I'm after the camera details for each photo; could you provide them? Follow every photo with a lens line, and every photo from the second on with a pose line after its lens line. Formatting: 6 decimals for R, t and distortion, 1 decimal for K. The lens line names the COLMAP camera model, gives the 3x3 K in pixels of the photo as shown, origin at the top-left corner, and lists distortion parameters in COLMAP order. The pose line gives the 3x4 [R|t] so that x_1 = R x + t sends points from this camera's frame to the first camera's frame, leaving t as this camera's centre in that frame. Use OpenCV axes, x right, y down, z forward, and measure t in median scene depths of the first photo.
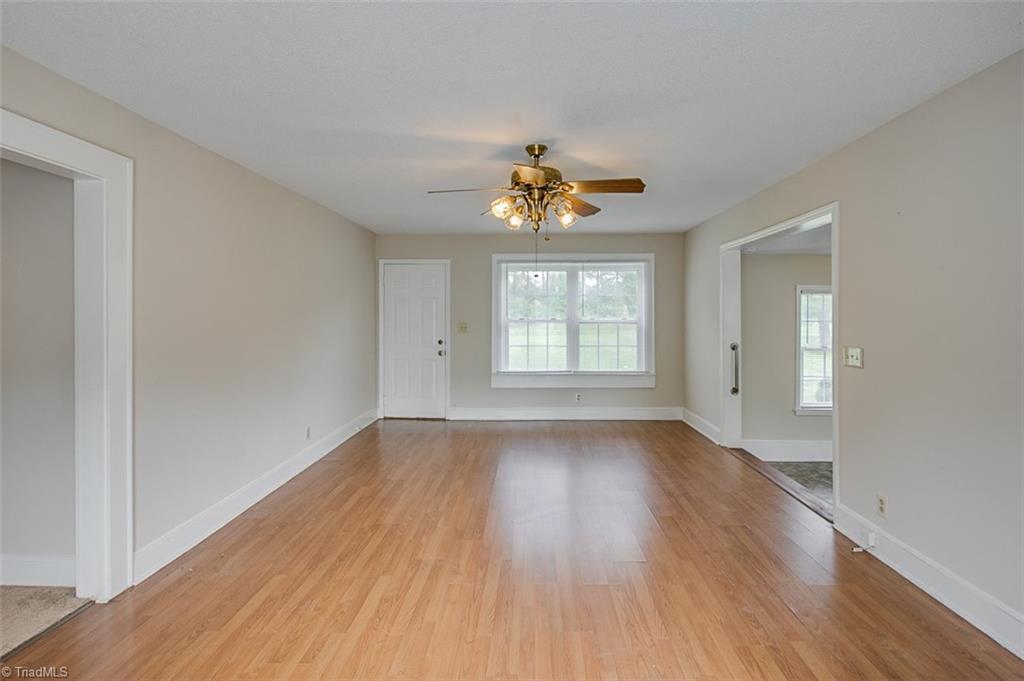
lens RADIAL K [[482.3, 0, 514.5], [0, 482.3, 313.7], [0, 0, 1]] dist [-0.001207, -0.000029]
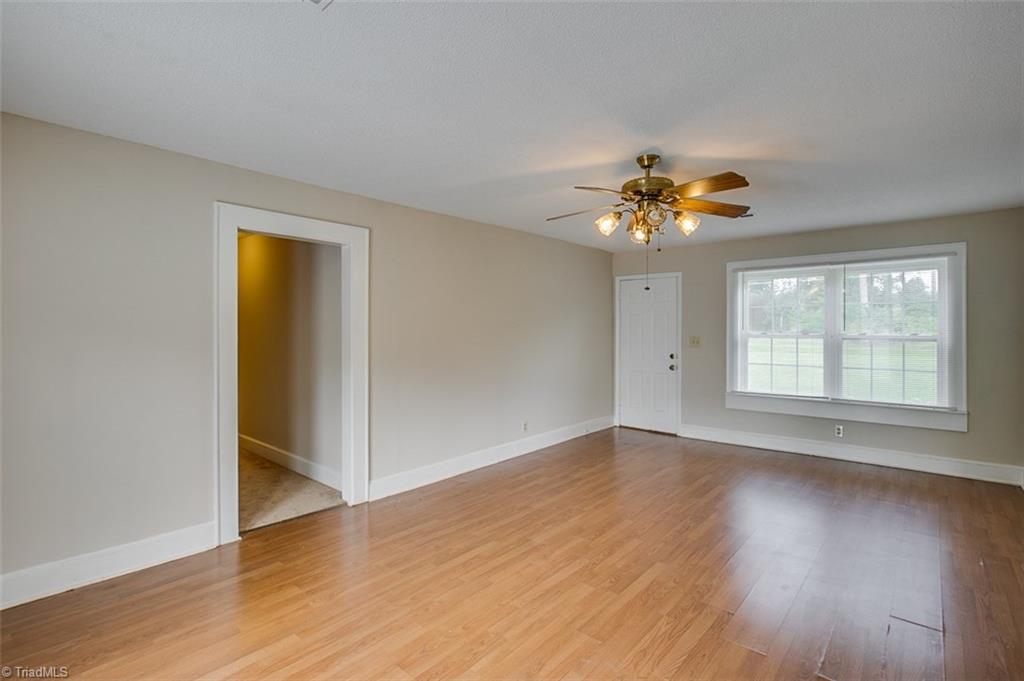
lens RADIAL K [[481.8, 0, 513.7], [0, 481.8, 326.5], [0, 0, 1]] dist [-0.008937, 0.000893]
pose [[0.774871, -0.001799, -0.632117, 0.219441], [0.000144, 0.999996, -0.002669, 0.000598], [0.632119, 0.001977, 0.774868, 0.034295]]
